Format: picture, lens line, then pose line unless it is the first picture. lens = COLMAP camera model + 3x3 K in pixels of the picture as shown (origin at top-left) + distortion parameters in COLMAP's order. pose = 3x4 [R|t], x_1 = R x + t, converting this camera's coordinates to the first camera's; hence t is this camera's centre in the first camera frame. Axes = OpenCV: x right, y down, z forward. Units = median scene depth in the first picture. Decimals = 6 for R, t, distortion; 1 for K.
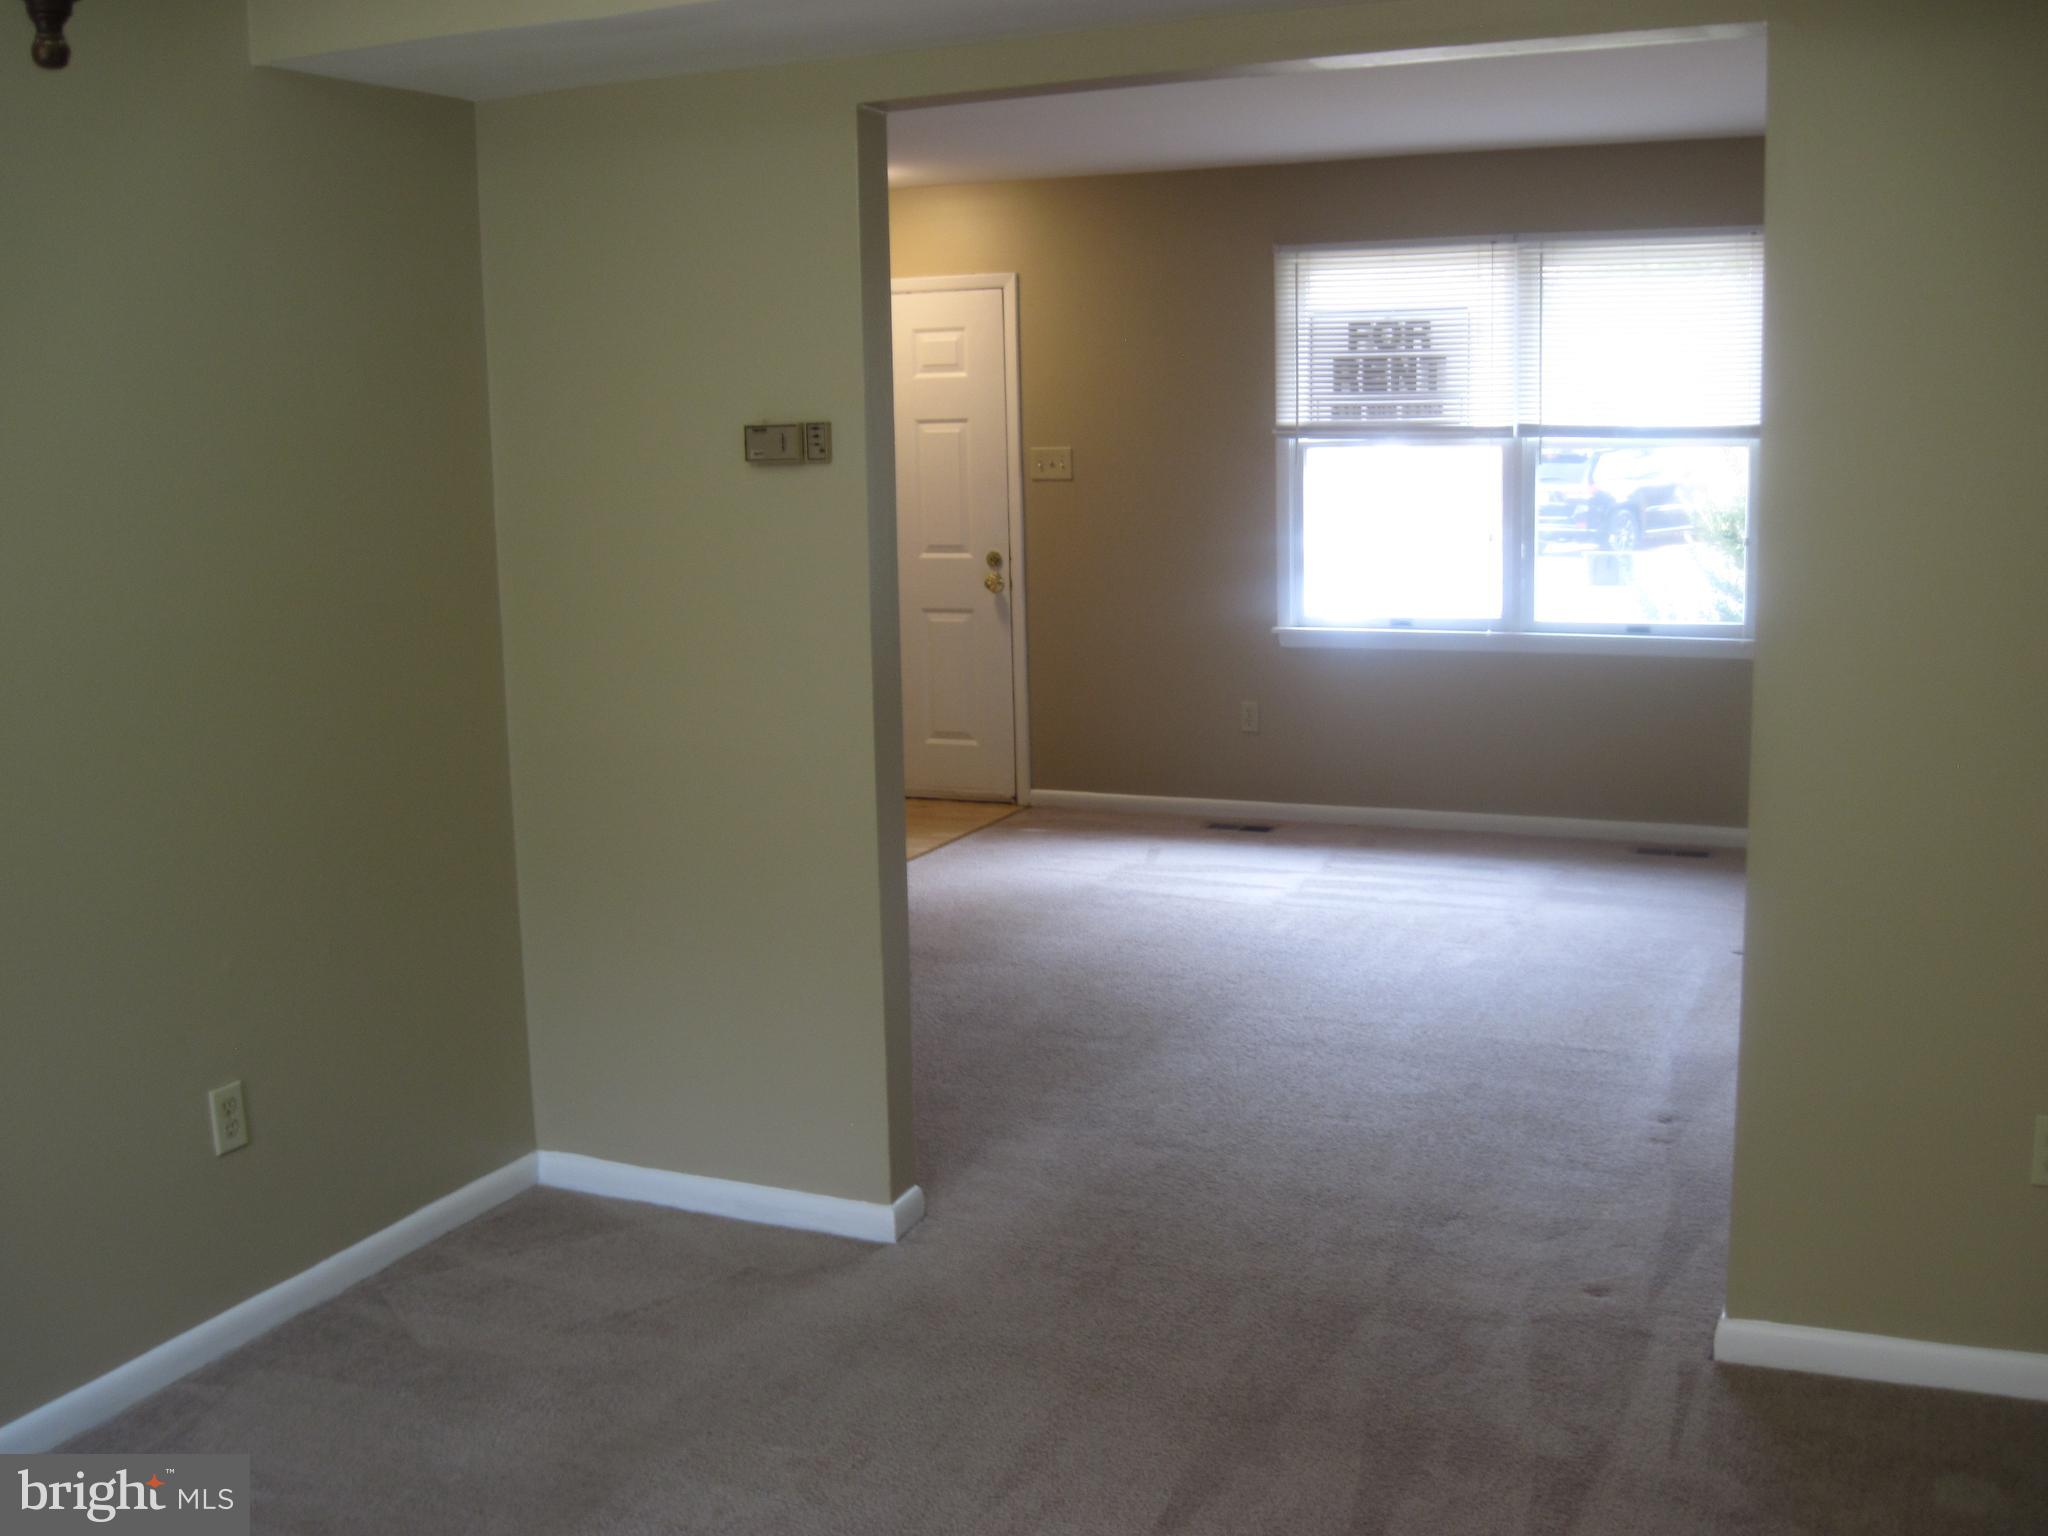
lens RADIAL K [[2075.9, 0, 1024.0], [0, 2075.9, 768.0], [0, 0, 1]] dist [-0.119342, 0.038806]
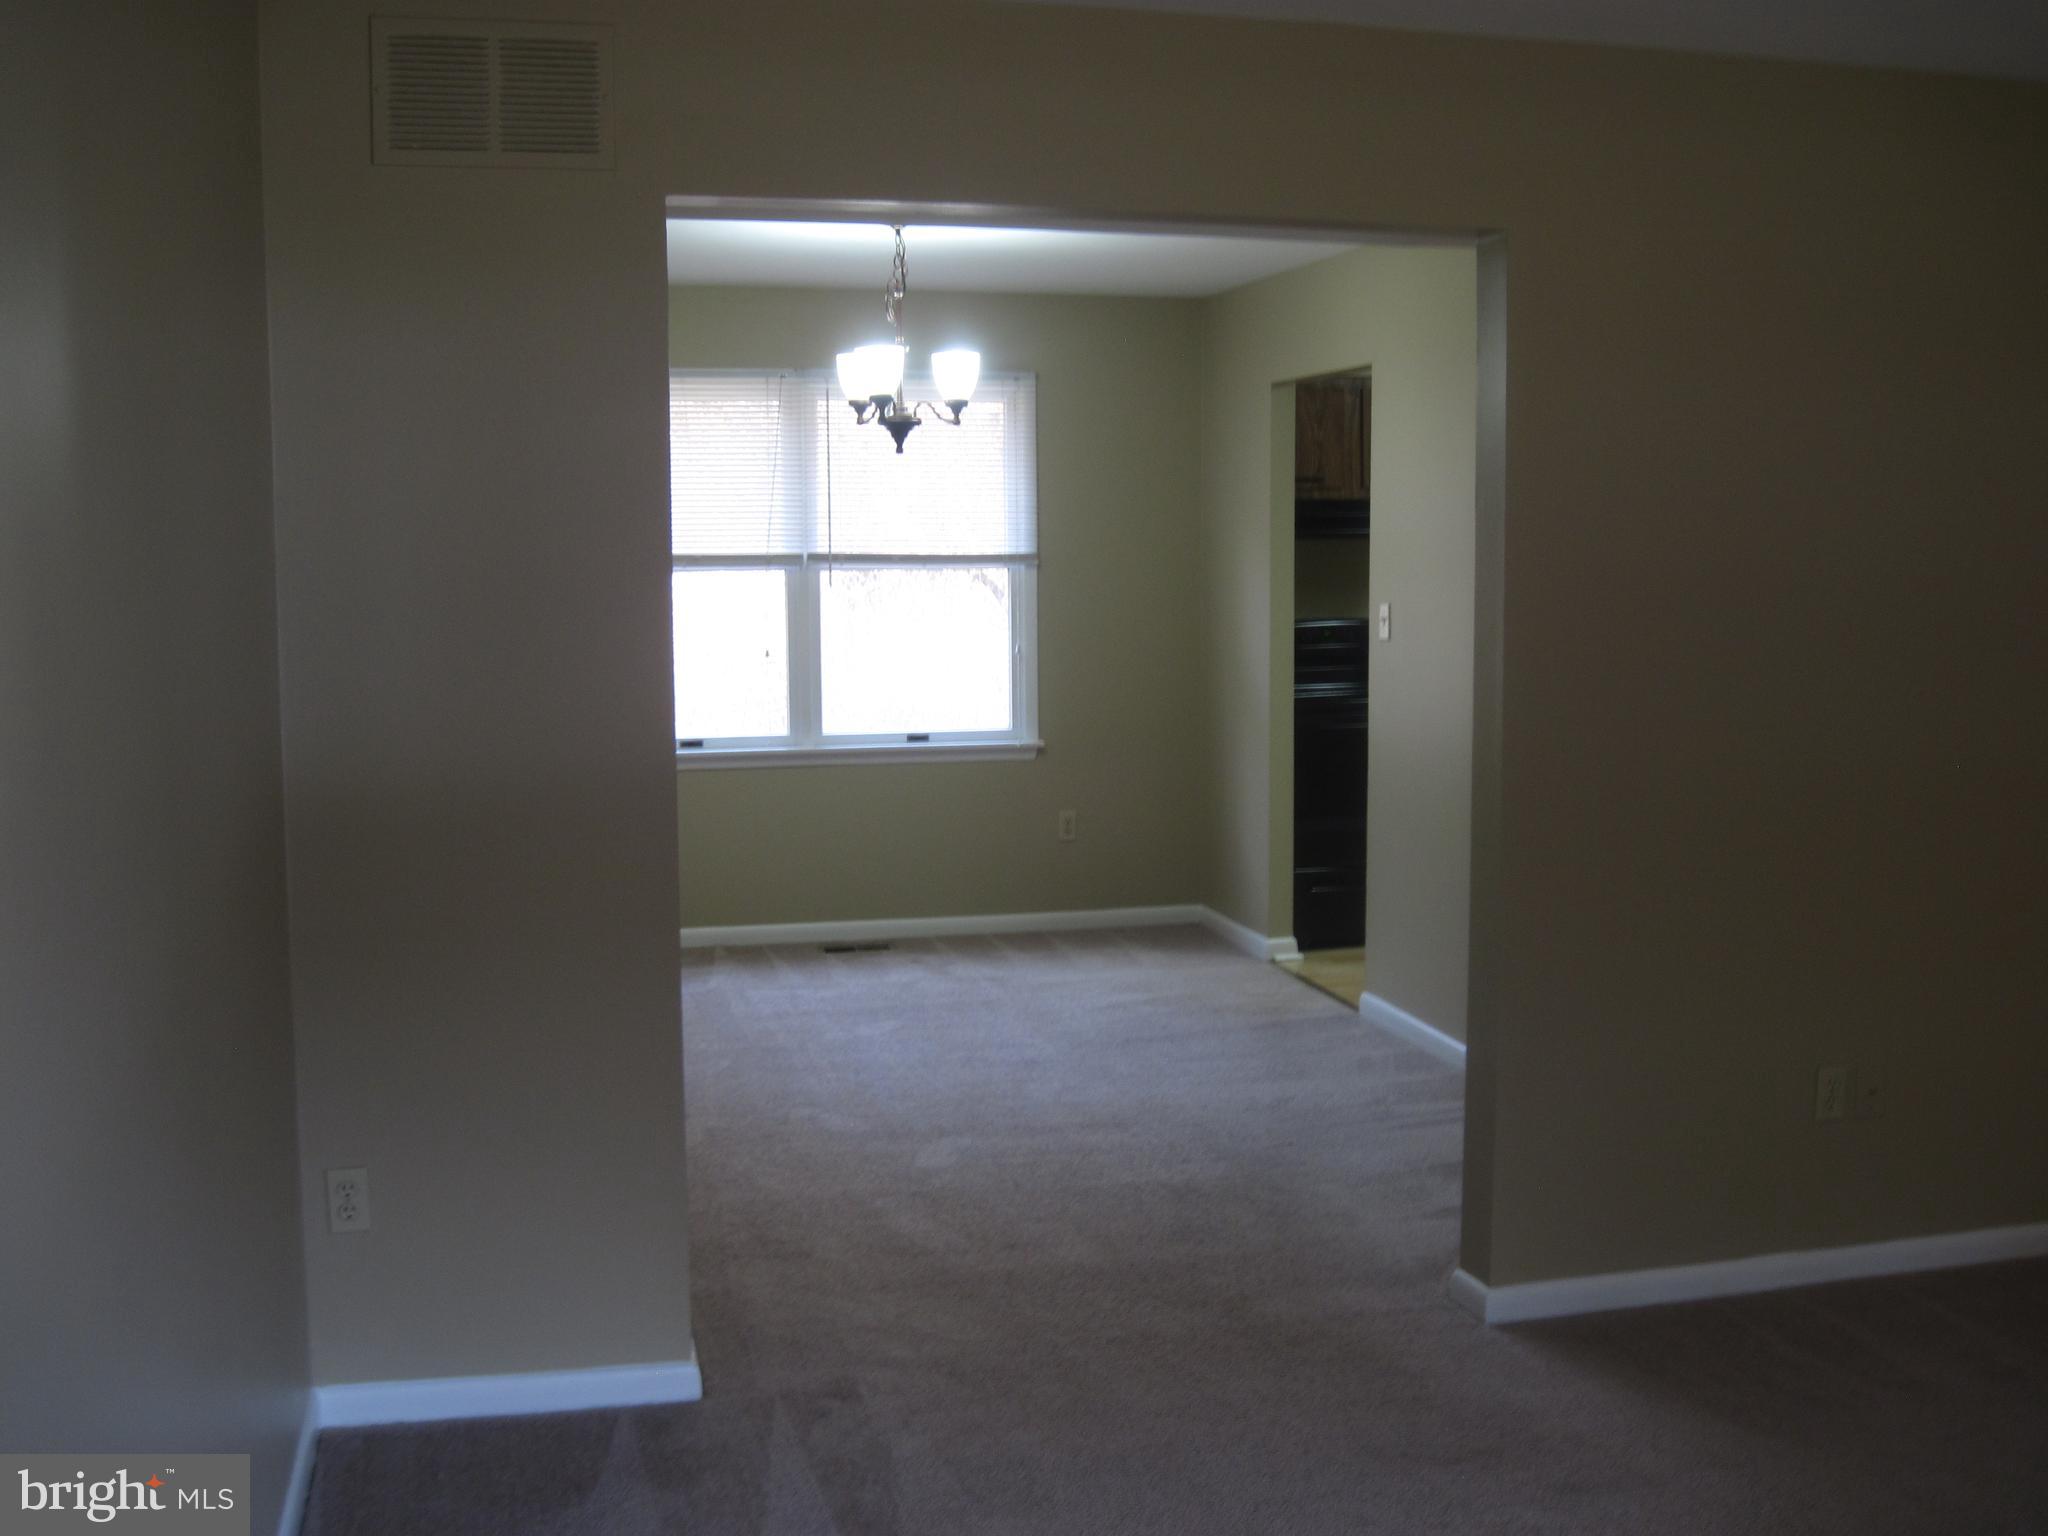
lens RADIAL K [[2075.9, 0, 1024.0], [0, 2075.9, 768.0], [0, 0, 1]] dist [-0.119342, 0.038806]
pose [[0.782990, -0.052676, 0.619800, -0.358649], [0.090298, 0.995479, -0.029468, -0.013887], [-0.615446, 0.079040, 0.784206, 0.096391]]
